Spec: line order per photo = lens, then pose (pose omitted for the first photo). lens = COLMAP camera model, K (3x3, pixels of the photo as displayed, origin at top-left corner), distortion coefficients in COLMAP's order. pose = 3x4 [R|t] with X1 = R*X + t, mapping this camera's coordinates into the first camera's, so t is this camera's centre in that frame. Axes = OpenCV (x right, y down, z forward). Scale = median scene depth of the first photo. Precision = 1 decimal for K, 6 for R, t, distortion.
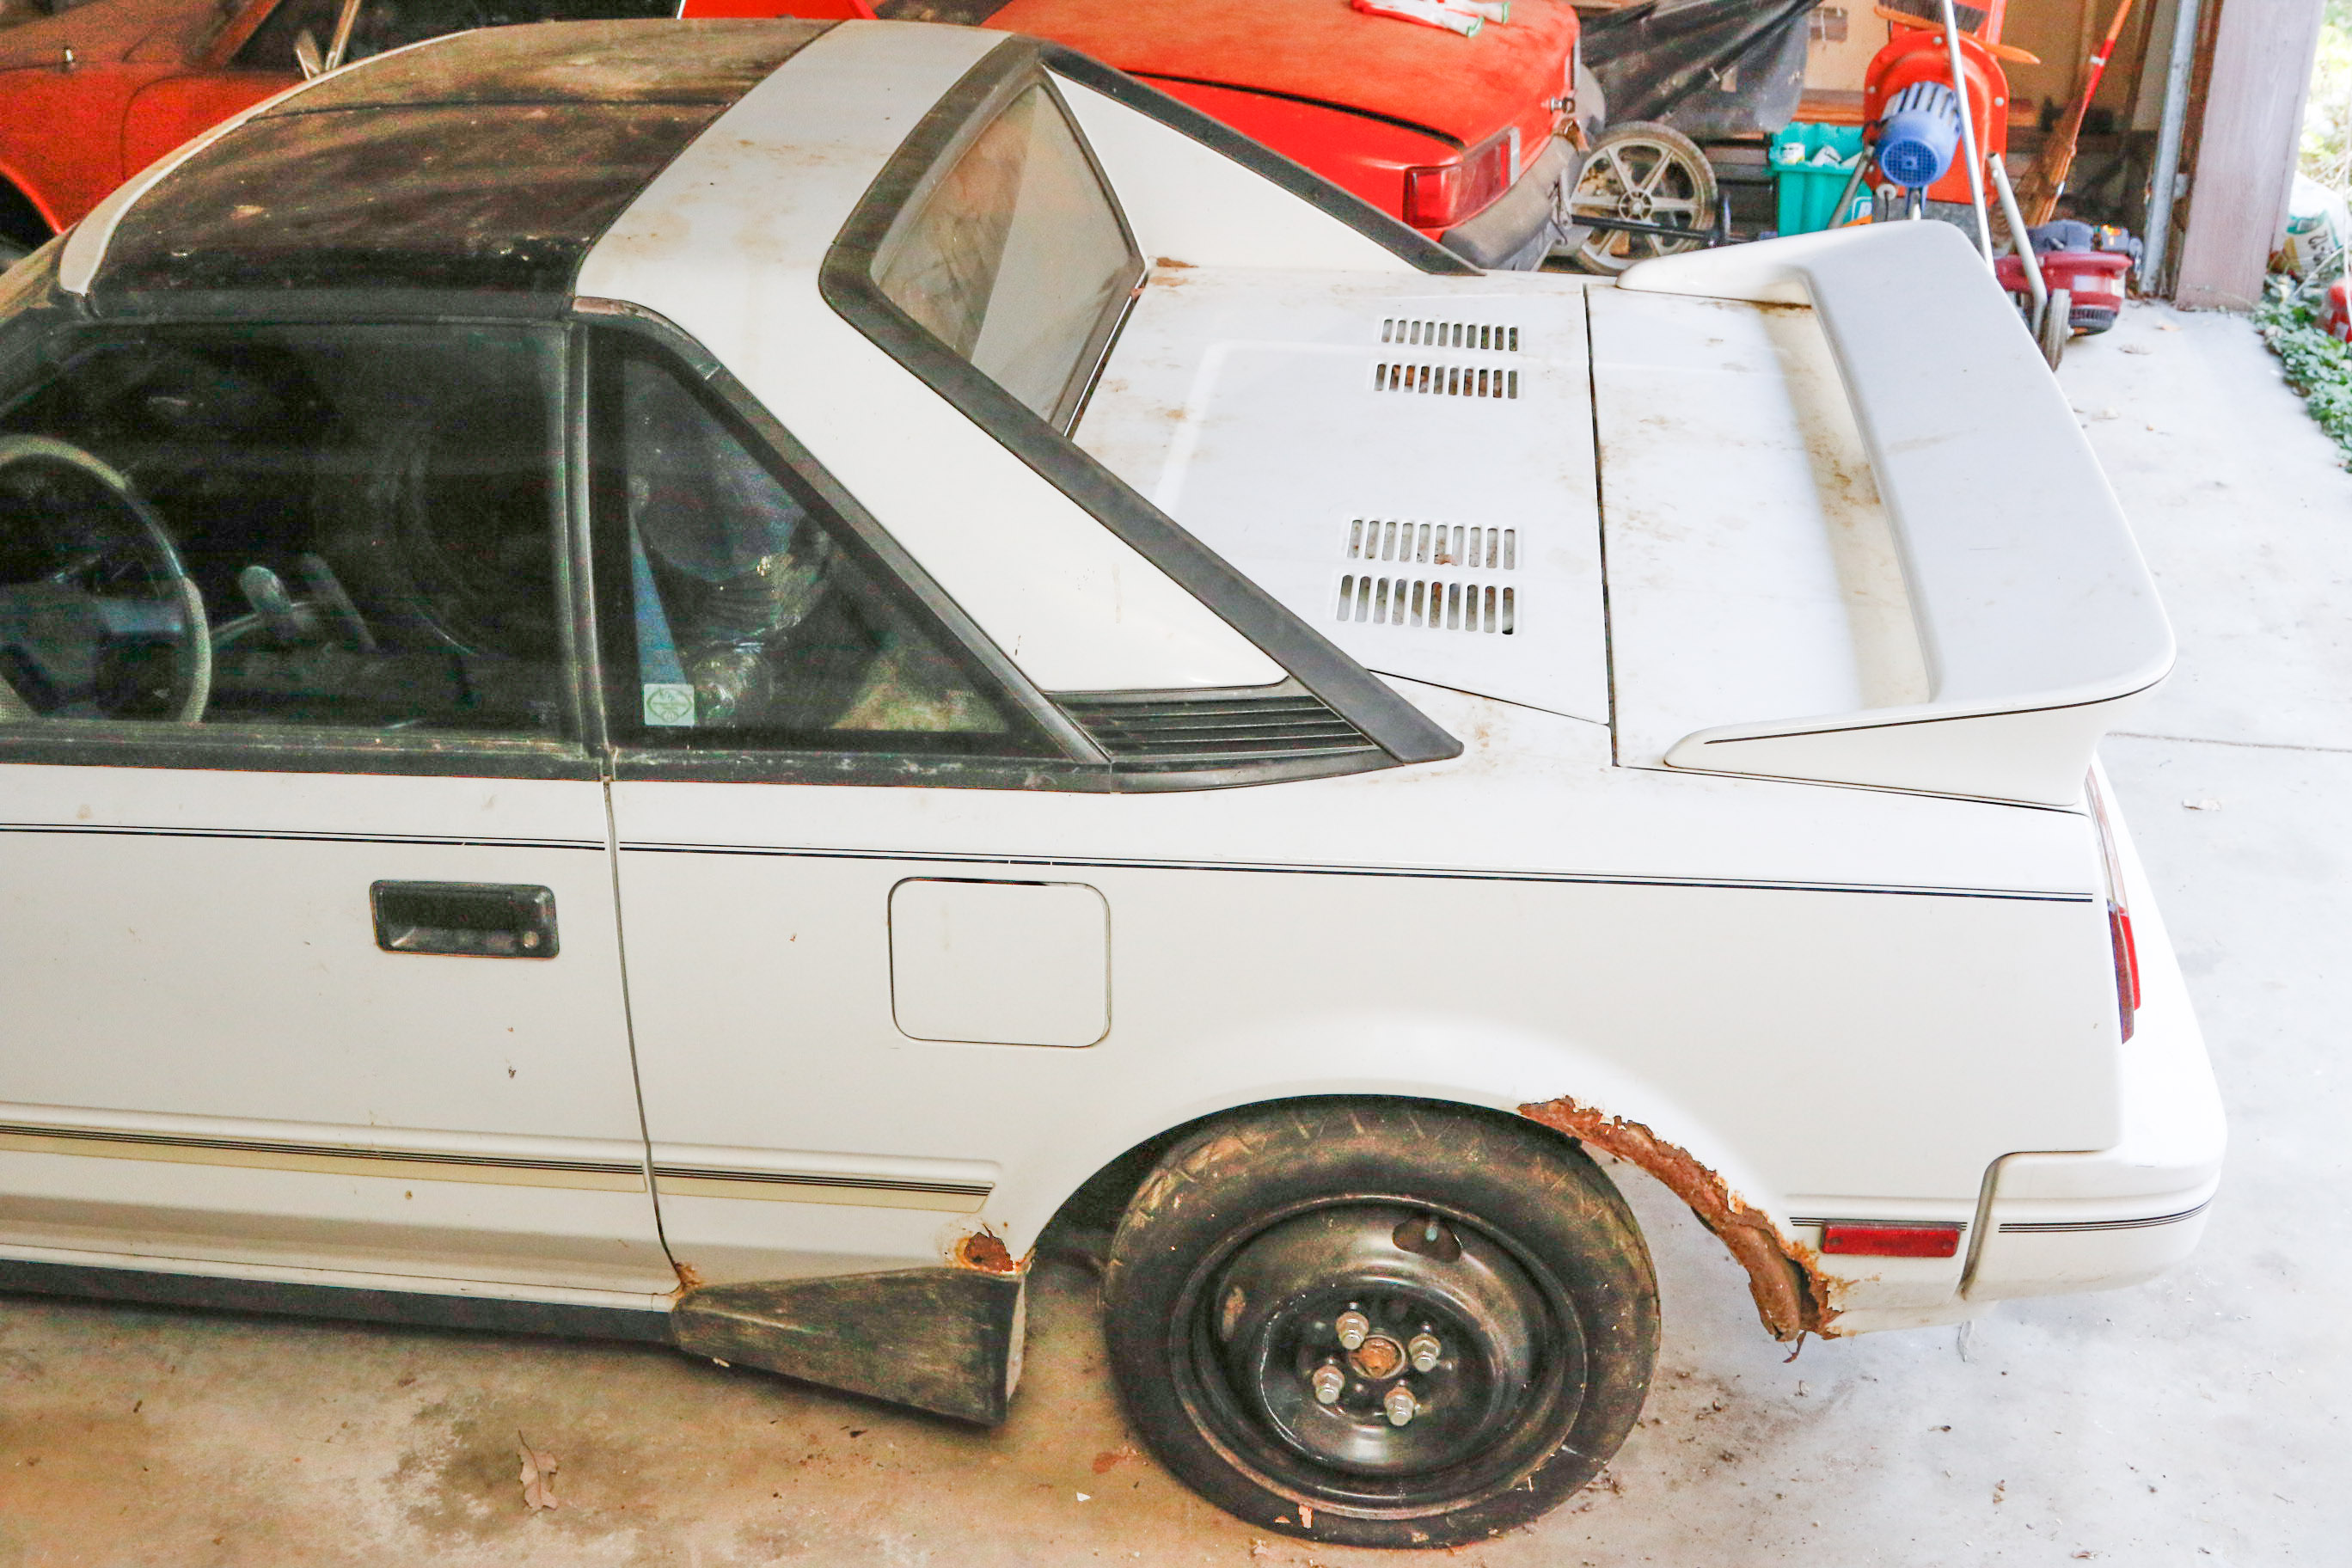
lens RADIAL K [[2576.0, 0, 1172.1], [0, 2576.0, 782.6], [0, 0, 1]] dist [-0.113621, 0.000000]
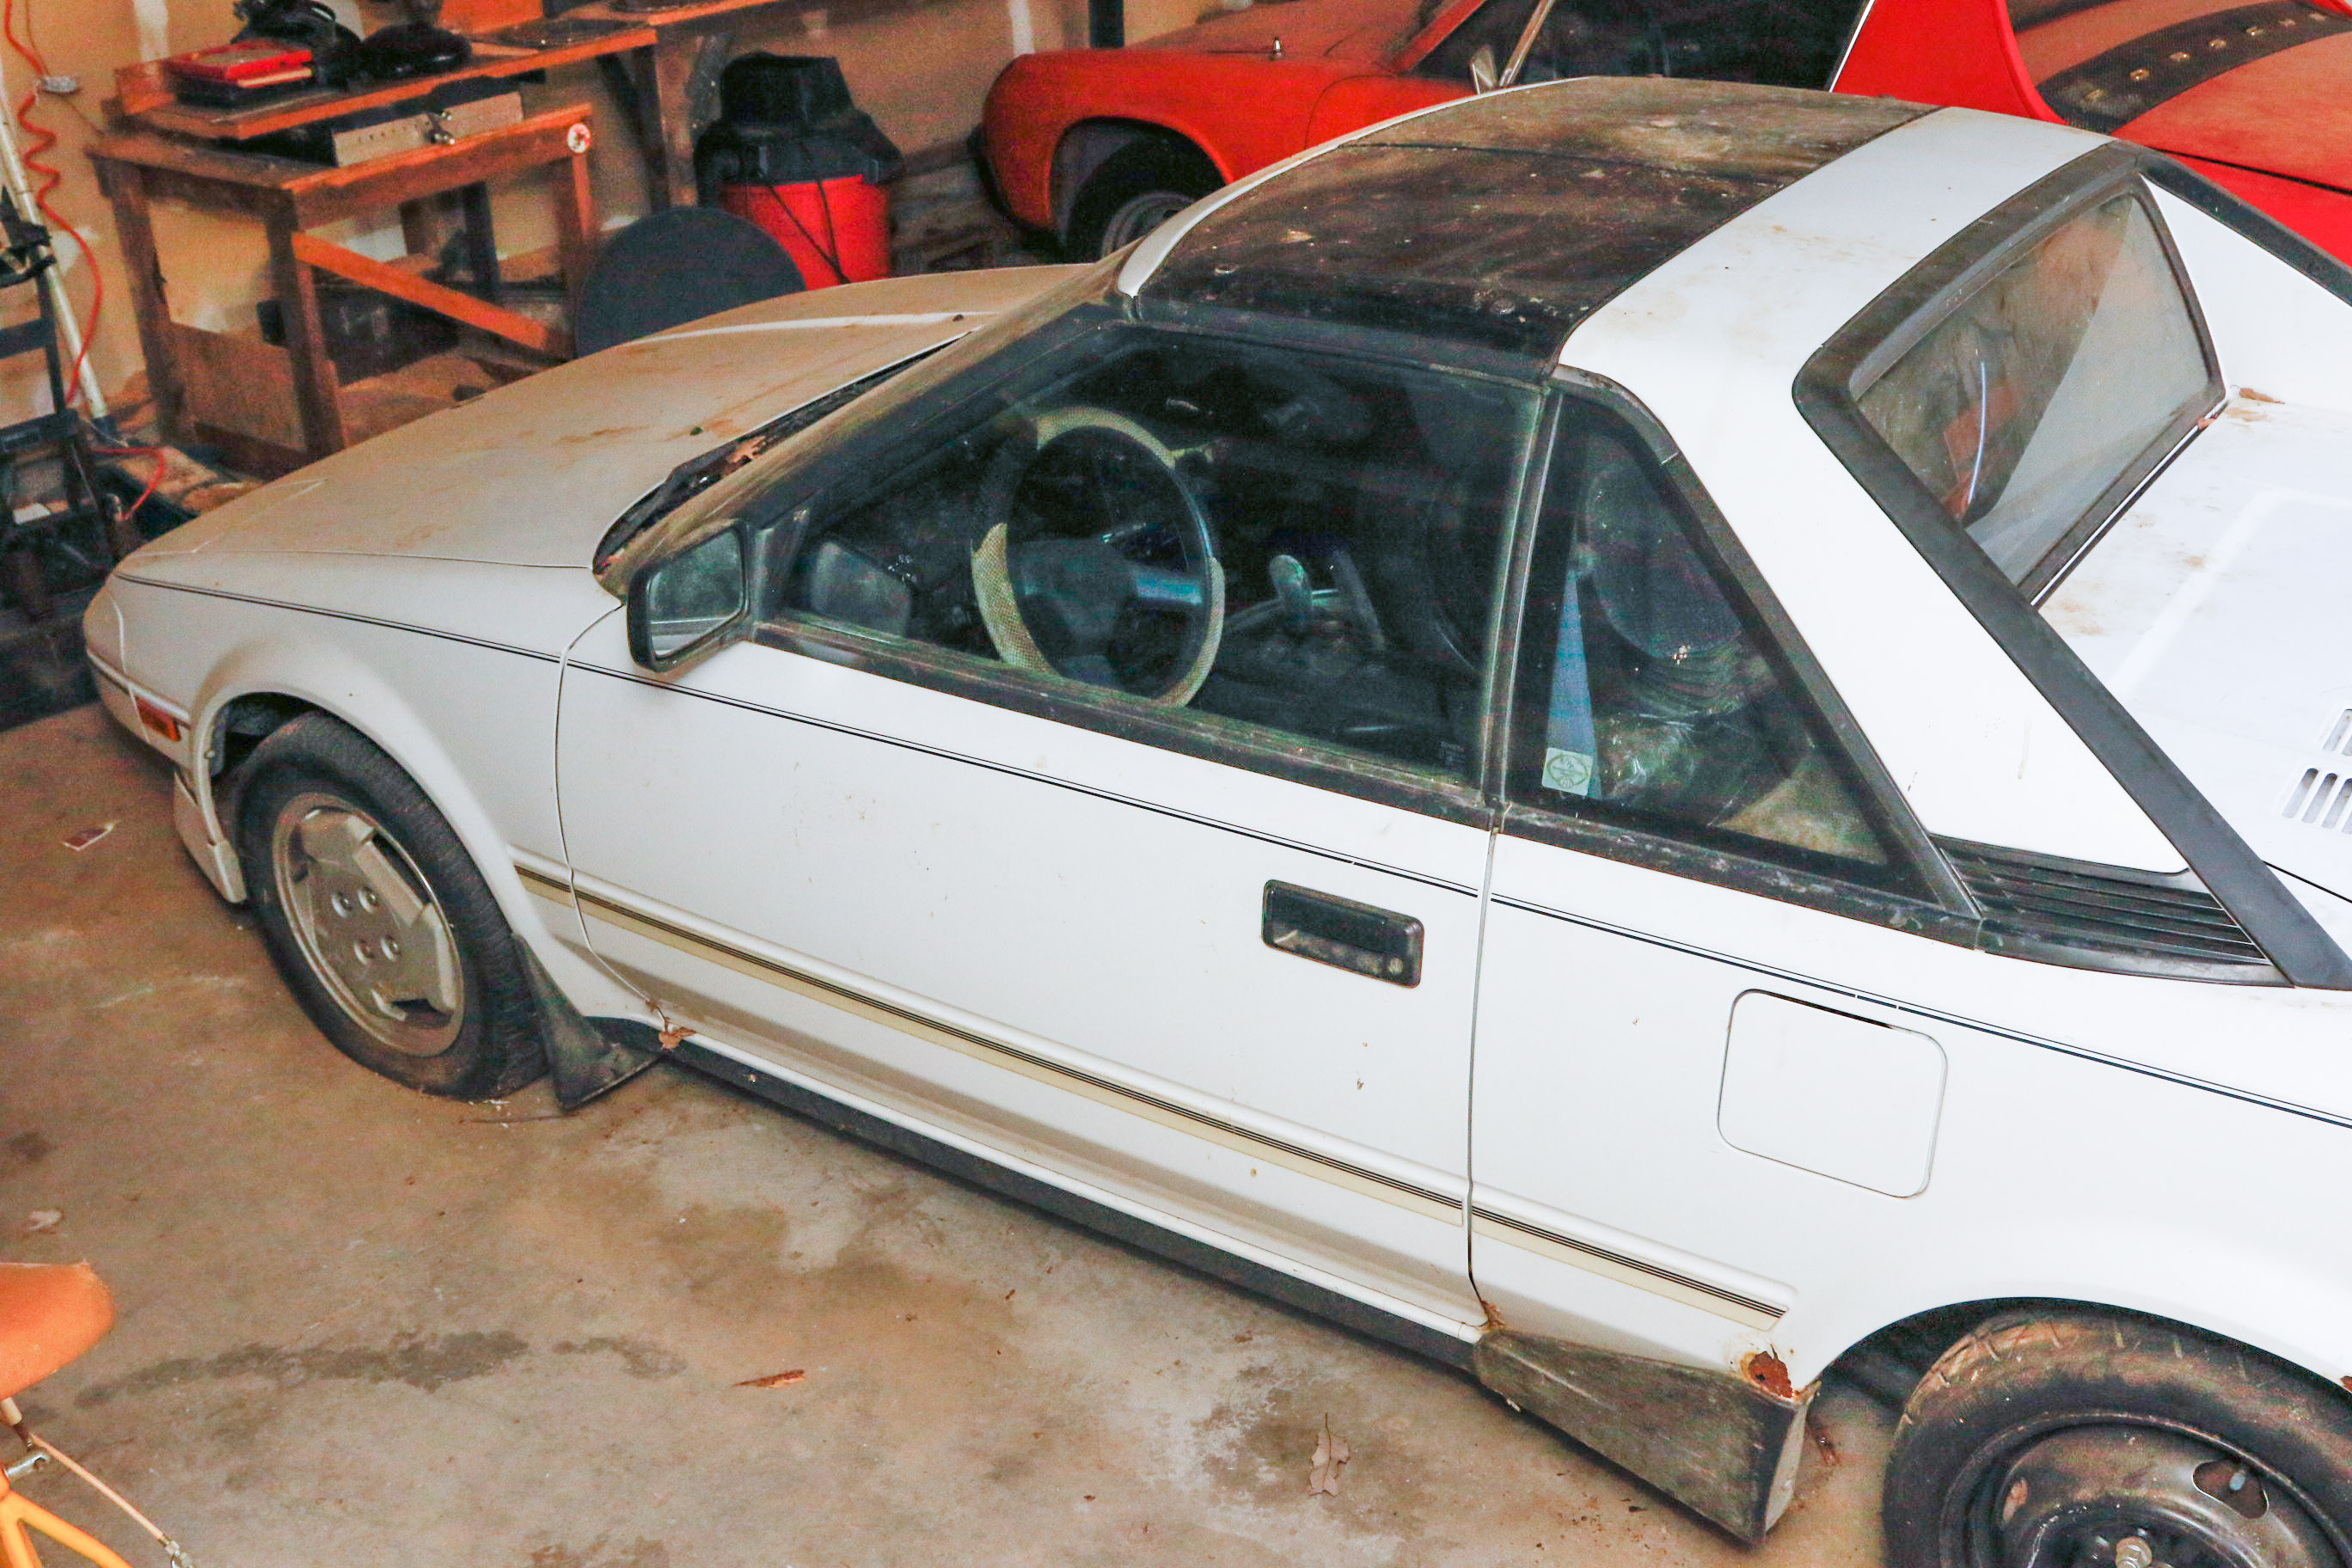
lens RADIAL K [[2576.0, 0, 1225.8], [0, 2576.0, 772.3], [0, 0, 1]] dist [-0.113621, 0.000000]
pose [[0.888736, 0.191216, -0.416635, 0.104222], [-0.192804, 0.980473, 0.038714, -0.040862], [0.415903, 0.045923, 0.908249, 0.010364]]
